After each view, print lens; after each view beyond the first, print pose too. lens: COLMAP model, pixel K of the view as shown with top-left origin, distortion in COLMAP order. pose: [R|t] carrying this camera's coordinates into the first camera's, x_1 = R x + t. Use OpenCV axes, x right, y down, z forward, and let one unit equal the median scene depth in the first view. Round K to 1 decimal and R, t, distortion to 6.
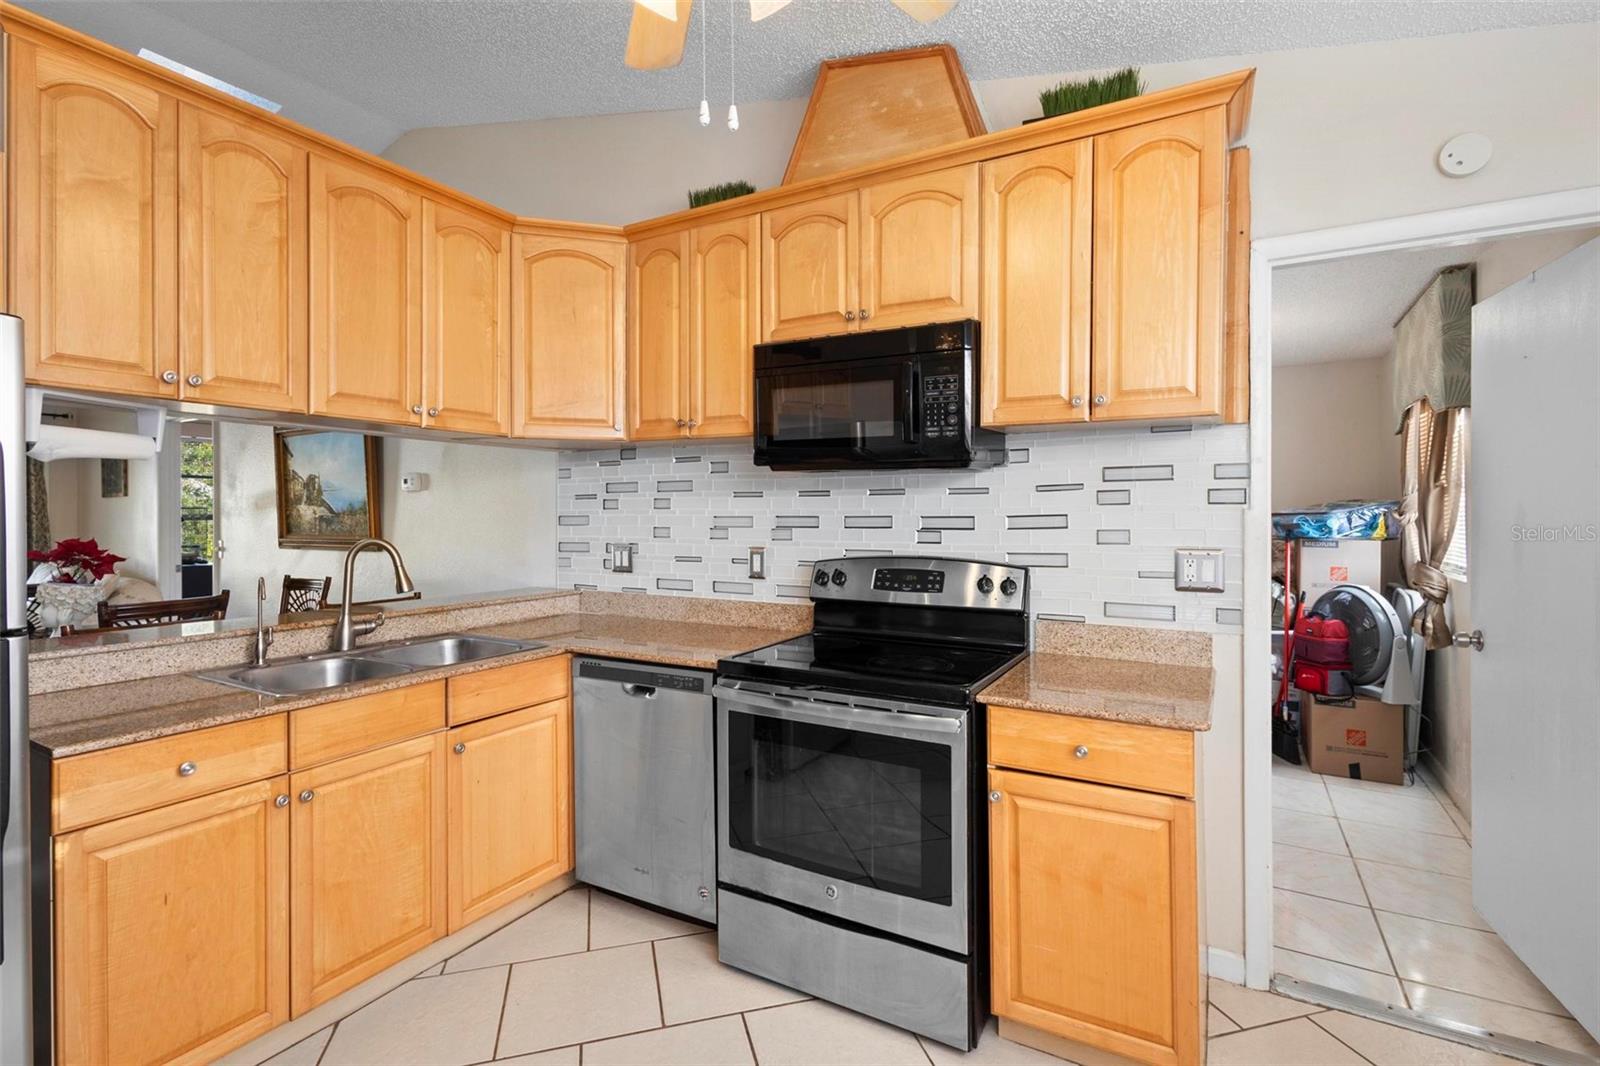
lens RADIAL K [[742.3, 0, 799.6], [0, 742.3, 515.3], [0, 0, 1]] dist [0.010826, -0.001708]
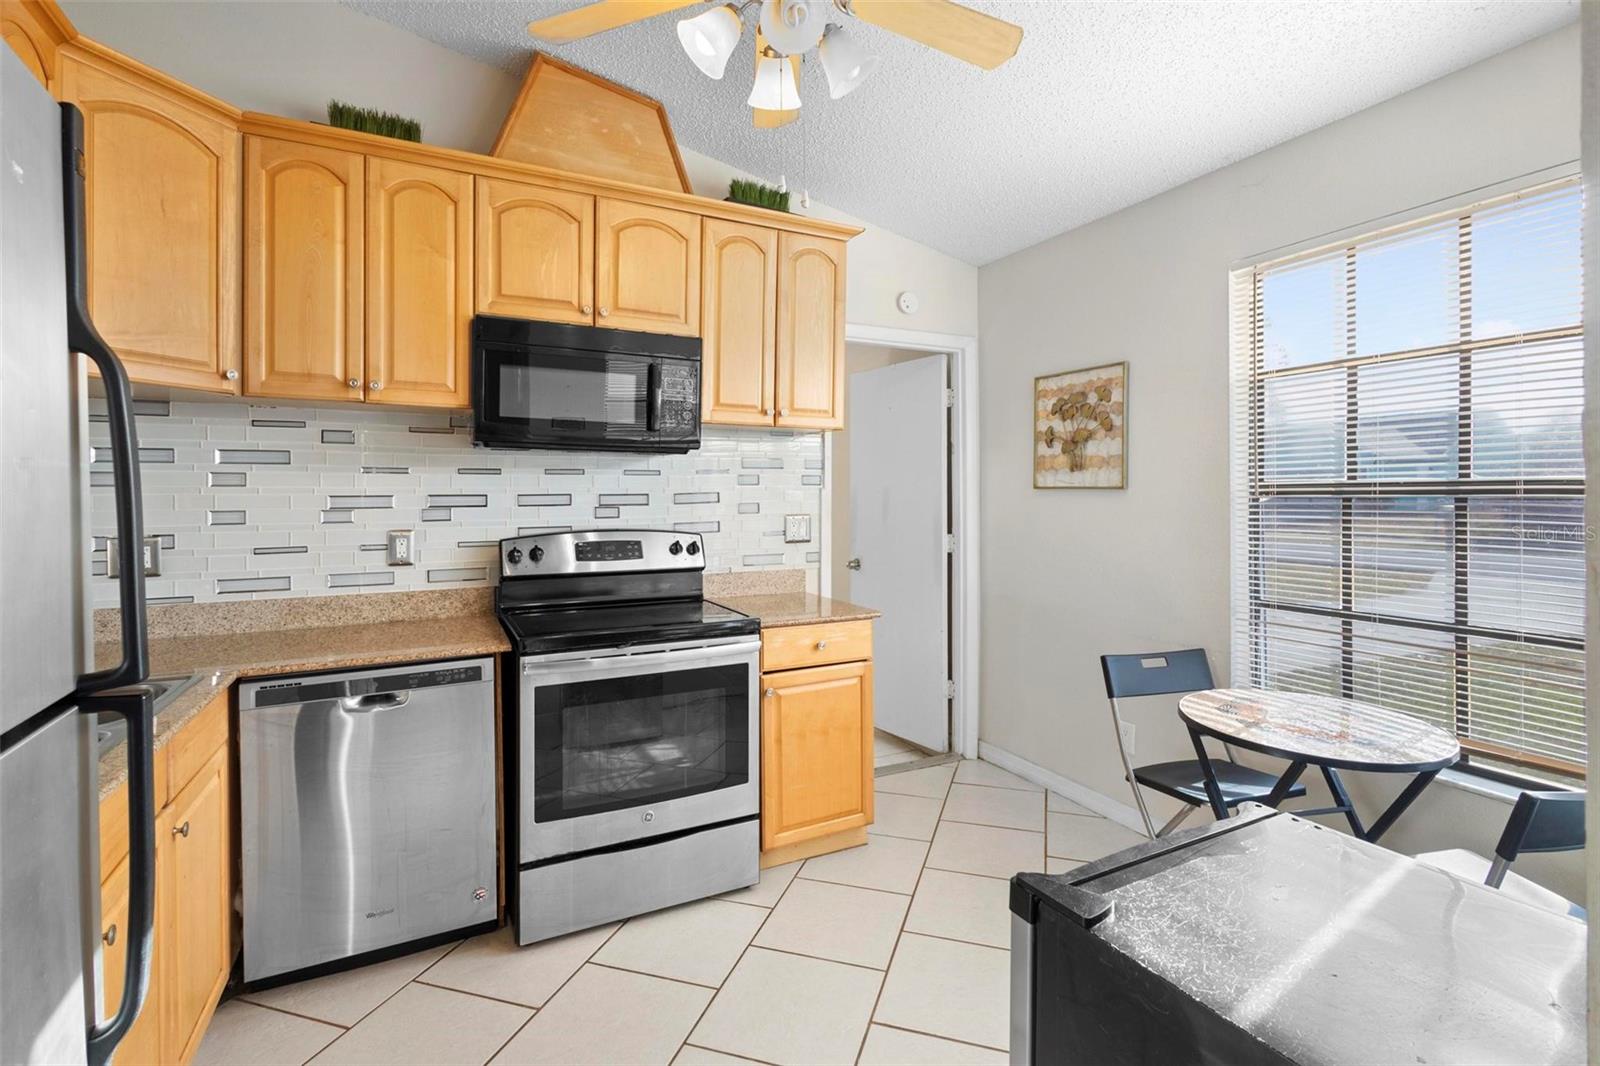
lens RADIAL K [[742.3, 0, 808.6], [0, 742.3, 499.9], [0, 0, 1]] dist [0.010826, -0.001708]
pose [[0.554104, -0.007564, 0.832413, -0.633845], [0.007178, 0.999965, 0.004308, 0.007663], [-0.832416, 0.003588, 0.554139, 0.122683]]
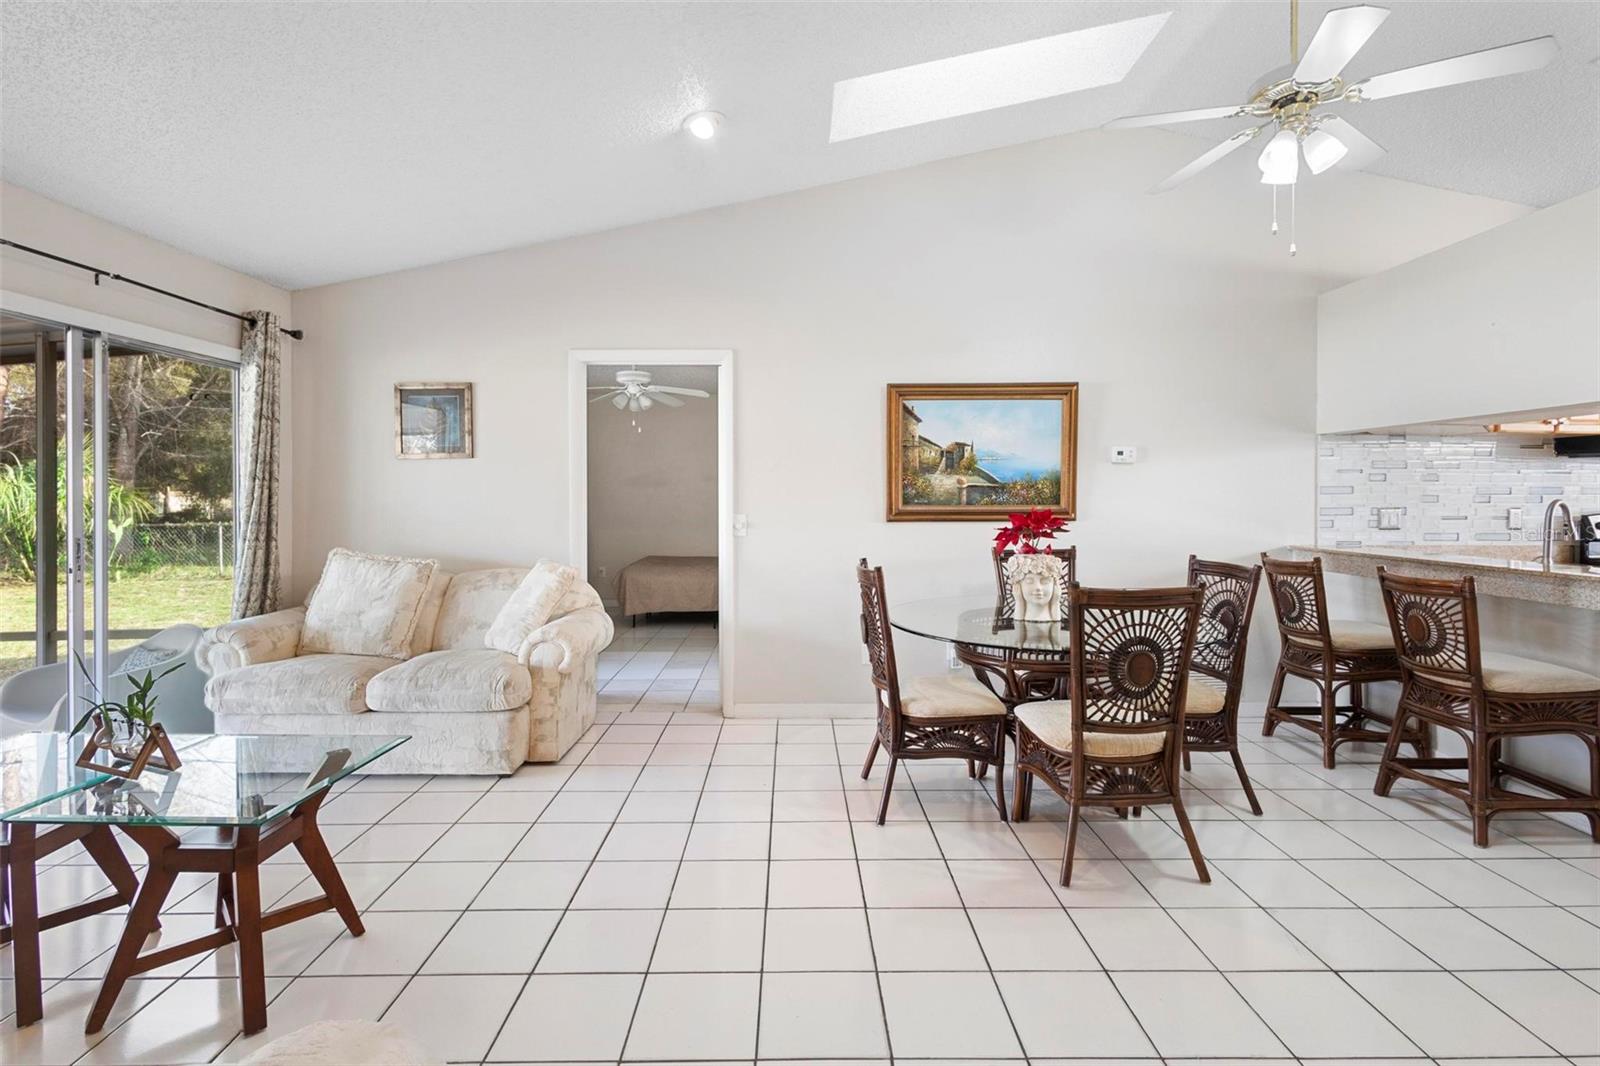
lens RADIAL K [[742.3, 0, 797.4], [0, 742.3, 496.9], [0, 0, 1]] dist [0.010826, -0.001708]
pose [[0.856660, 0.001820, 0.515878, -2.478406], [-0.001723, 0.999998, -0.000666, 0.030108], [-0.515878, -0.000319, 0.856662, 0.550348]]
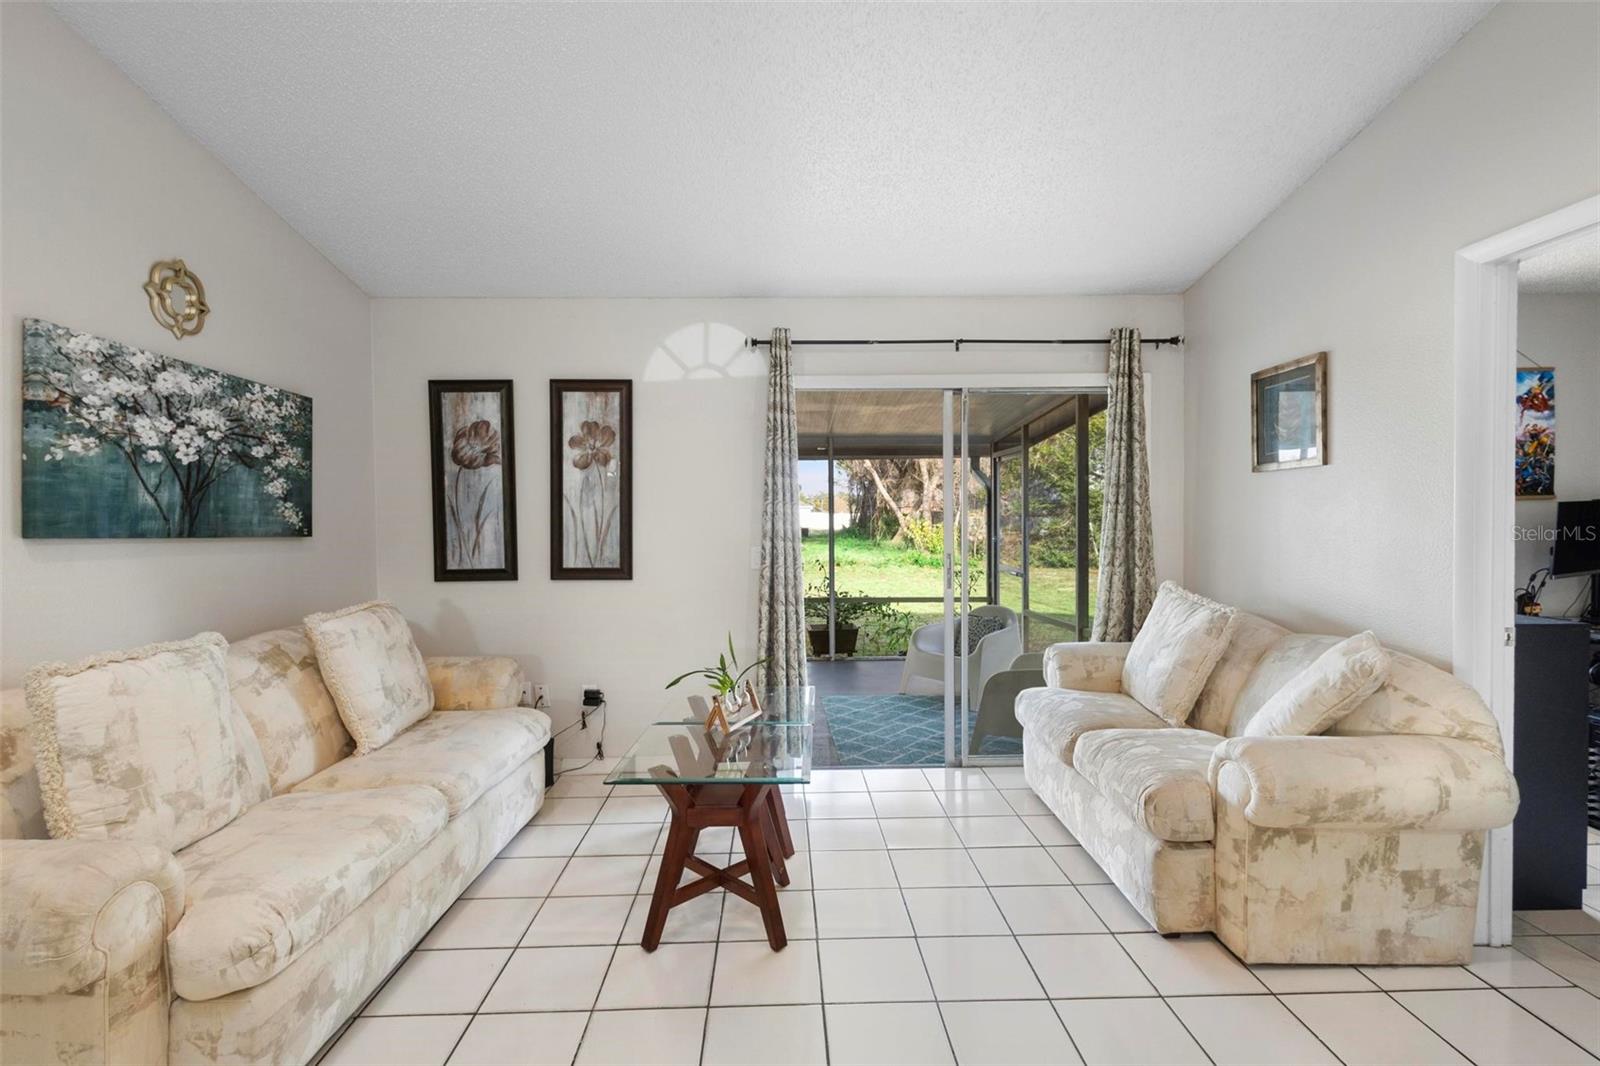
lens RADIAL K [[742.3, 0, 809.1], [0, 742.3, 529.8], [0, 0, 1]] dist [0.010826, -0.001708]
pose [[0.540219, 0.018258, -0.841326, -1.658518], [0.004585, 0.999686, 0.024639, 0.007893], [0.841512, -0.017168, 0.539966, 1.145385]]
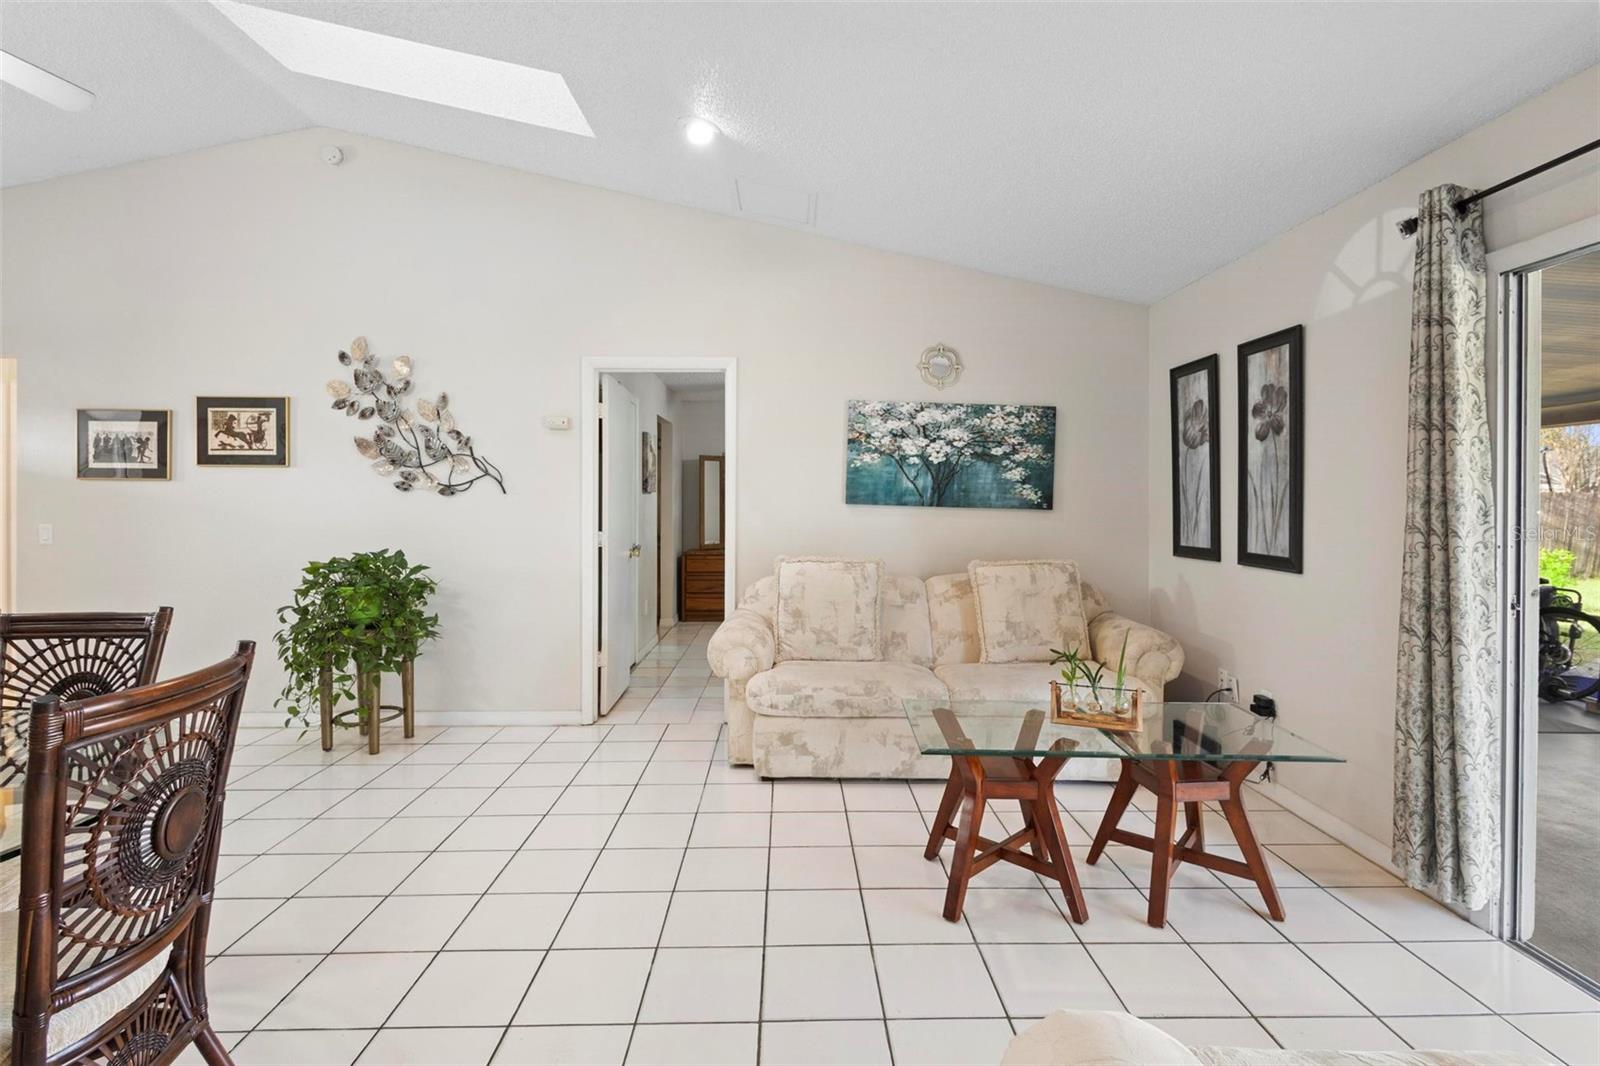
lens RADIAL K [[742.3, 0, 795.6], [0, 742.3, 500.0], [0, 0, 1]] dist [0.010826, -0.001708]
pose [[-0.848971, 0.002077, -0.528436, -1.795451], [0.001458, 0.999998, 0.001589, 0.021955], [0.528438, 0.000578, -0.848972, 2.311623]]
